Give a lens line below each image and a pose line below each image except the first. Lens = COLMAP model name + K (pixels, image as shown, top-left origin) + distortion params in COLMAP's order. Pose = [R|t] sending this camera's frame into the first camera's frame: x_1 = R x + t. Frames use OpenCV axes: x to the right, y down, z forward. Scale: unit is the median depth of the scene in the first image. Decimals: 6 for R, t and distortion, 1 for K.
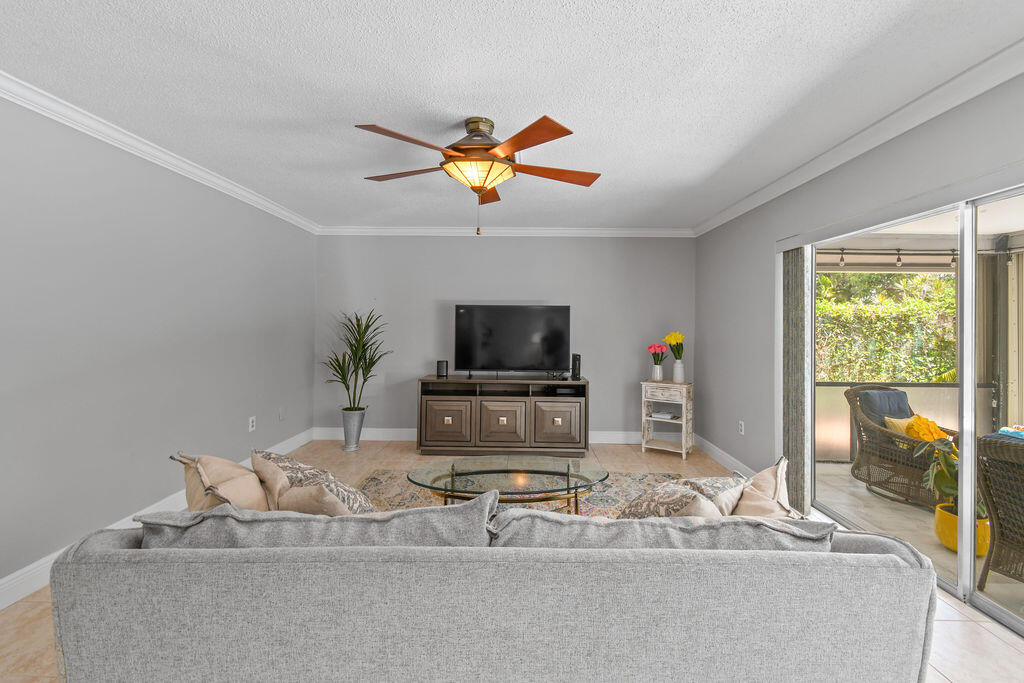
lens RADIAL K [[449.2, 0, 518.6], [0, 449.2, 326.5], [0, 0, 1]] dist [0.009111, 0.000118]
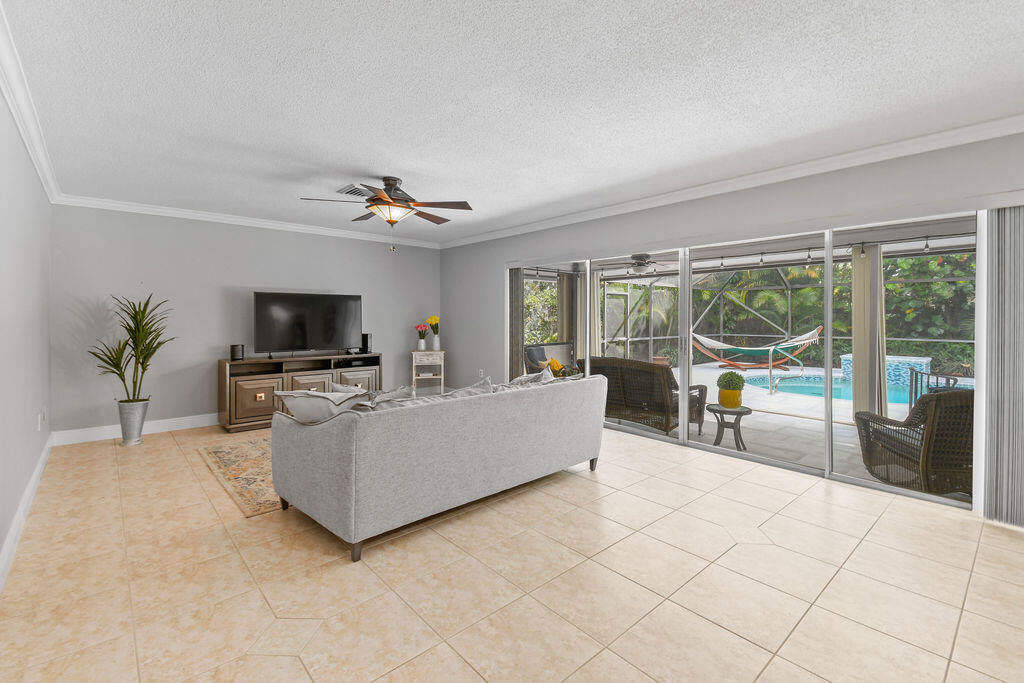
lens RADIAL K [[453.8, 0, 516.7], [0, 453.8, 316.9], [0, 0, 1]] dist [0.042540, -0.000082]
pose [[0.728380, -0.007912, 0.685128, -0.449751], [0.004938, 0.999968, 0.006299, 0.008899], [-0.685156, -0.001205, 0.728396, -0.237377]]
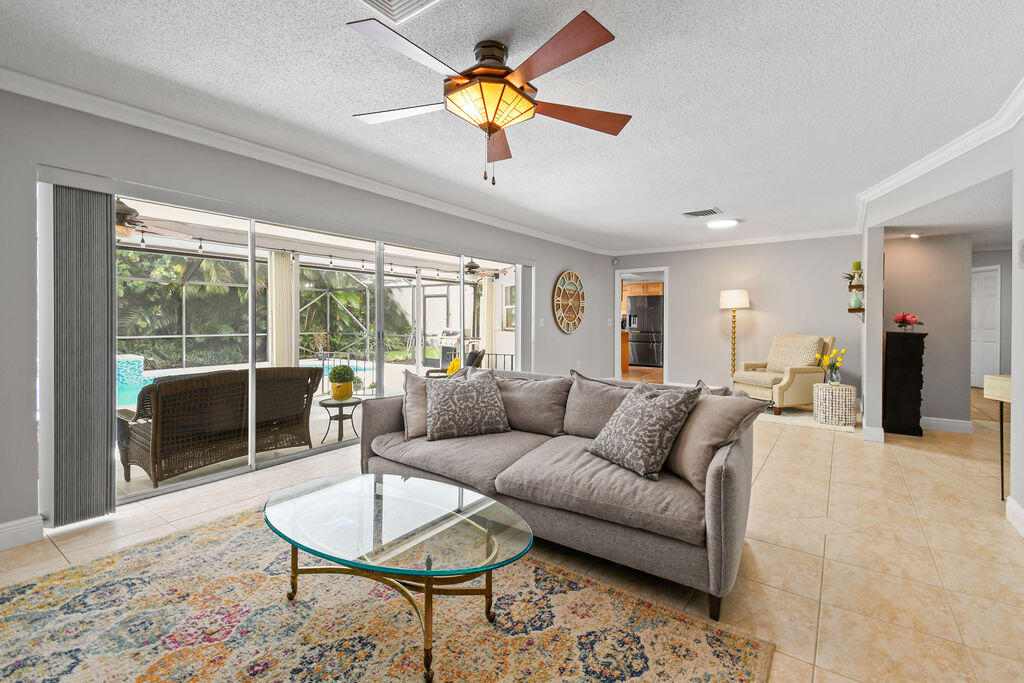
lens RADIAL K [[453.8, 0, 516.7], [0, 453.8, 316.9], [0, 0, 1]] dist [0.042540, -0.000082]
pose [[-0.826037, -0.012001, 0.563488, -0.330950], [-0.012118, 0.999920, 0.003532, 0.019028], [-0.563486, -0.003911, -0.826117, 0.858949]]
